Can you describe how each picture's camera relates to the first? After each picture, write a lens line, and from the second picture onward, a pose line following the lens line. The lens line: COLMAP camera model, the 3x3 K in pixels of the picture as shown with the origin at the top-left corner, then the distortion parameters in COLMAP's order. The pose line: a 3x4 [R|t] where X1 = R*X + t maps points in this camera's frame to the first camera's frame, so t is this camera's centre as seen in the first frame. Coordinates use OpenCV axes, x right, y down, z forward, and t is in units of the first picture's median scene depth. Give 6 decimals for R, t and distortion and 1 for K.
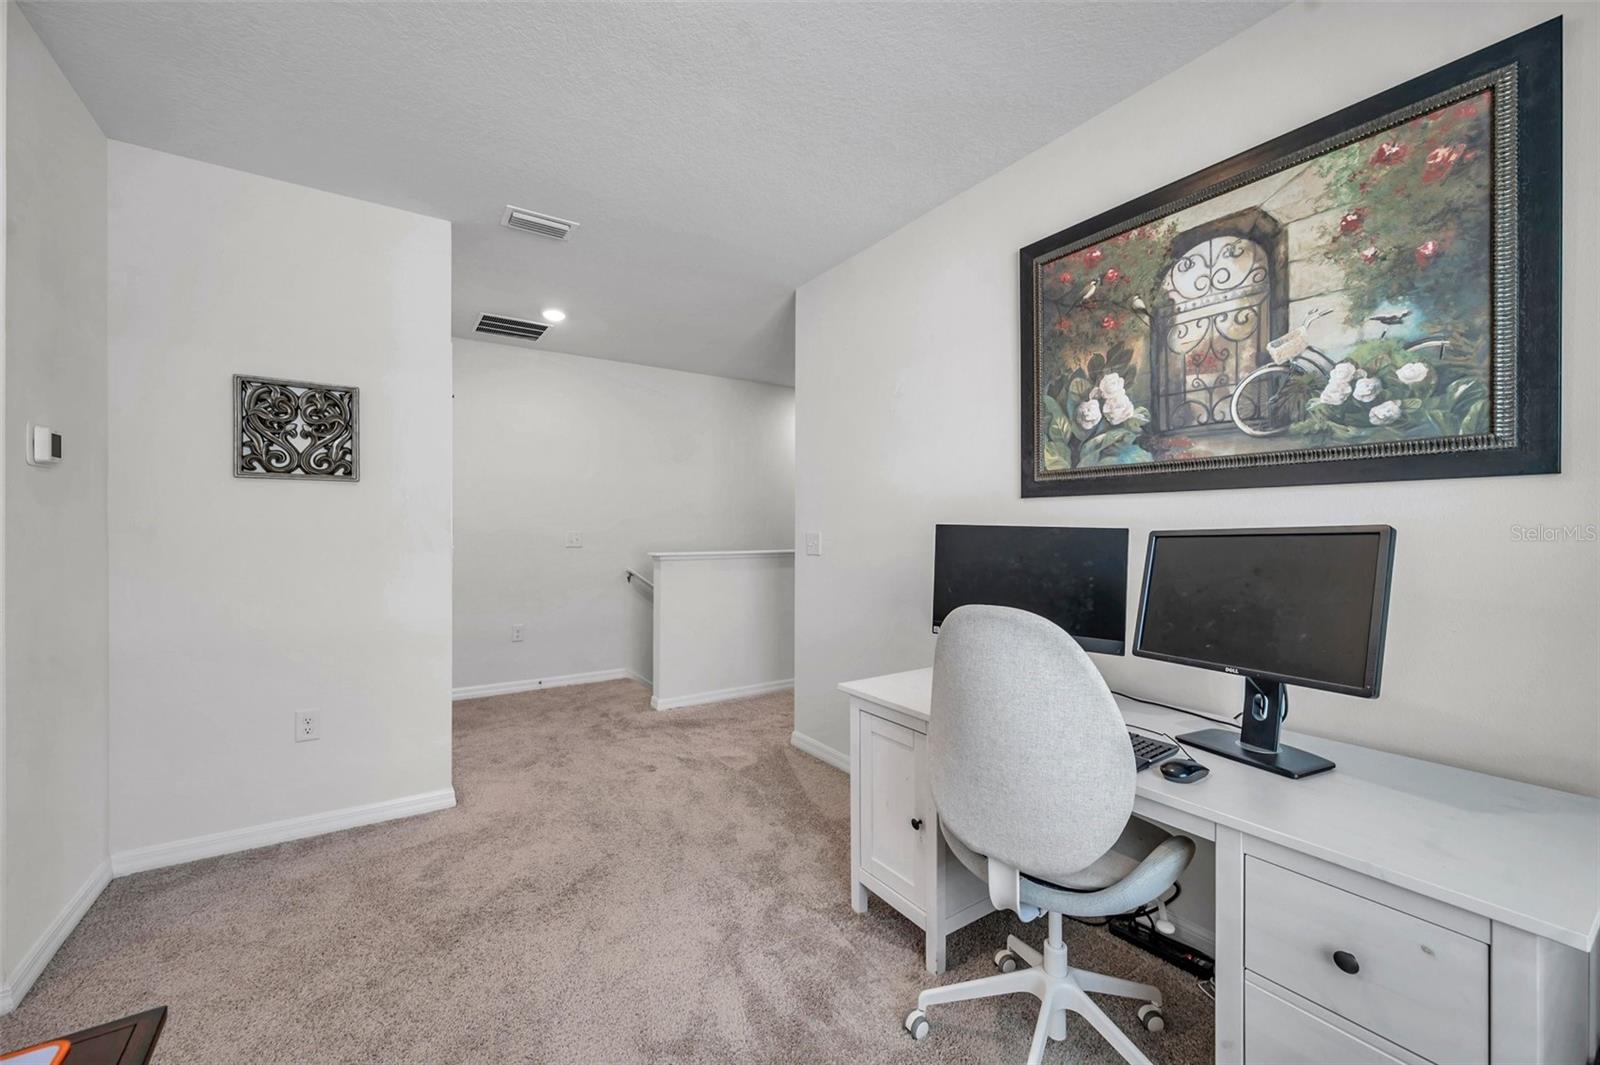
lens RADIAL K [[637.4, 0, 804.0], [0, 637.4, 531.0], [0, 0, 1]] dist [-0.001318, -0.000343]
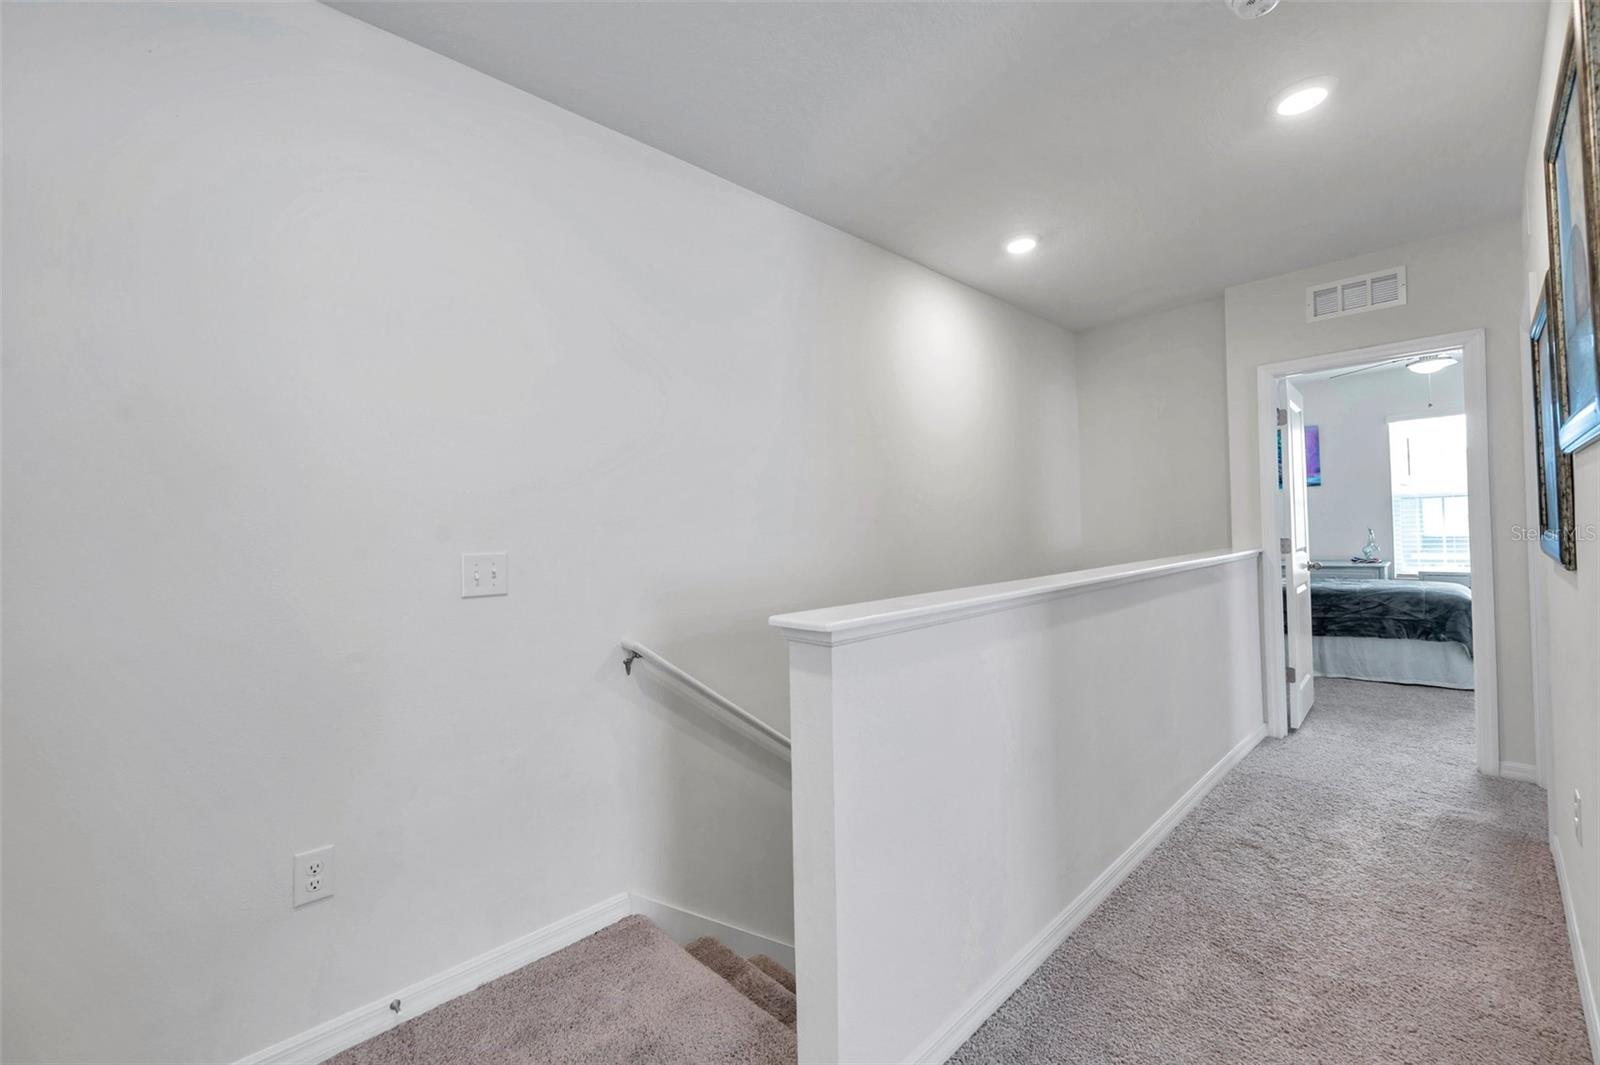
lens RADIAL K [[637.4, 0, 795.1], [0, 637.4, 527.1], [0, 0, 1]] dist [-0.001318, -0.000343]
pose [[0.986410, -0.030258, 0.161494, -0.248178], [0.032260, 0.999432, -0.009788, -0.005274], [-0.161106, 0.014865, 0.986825, 0.620905]]
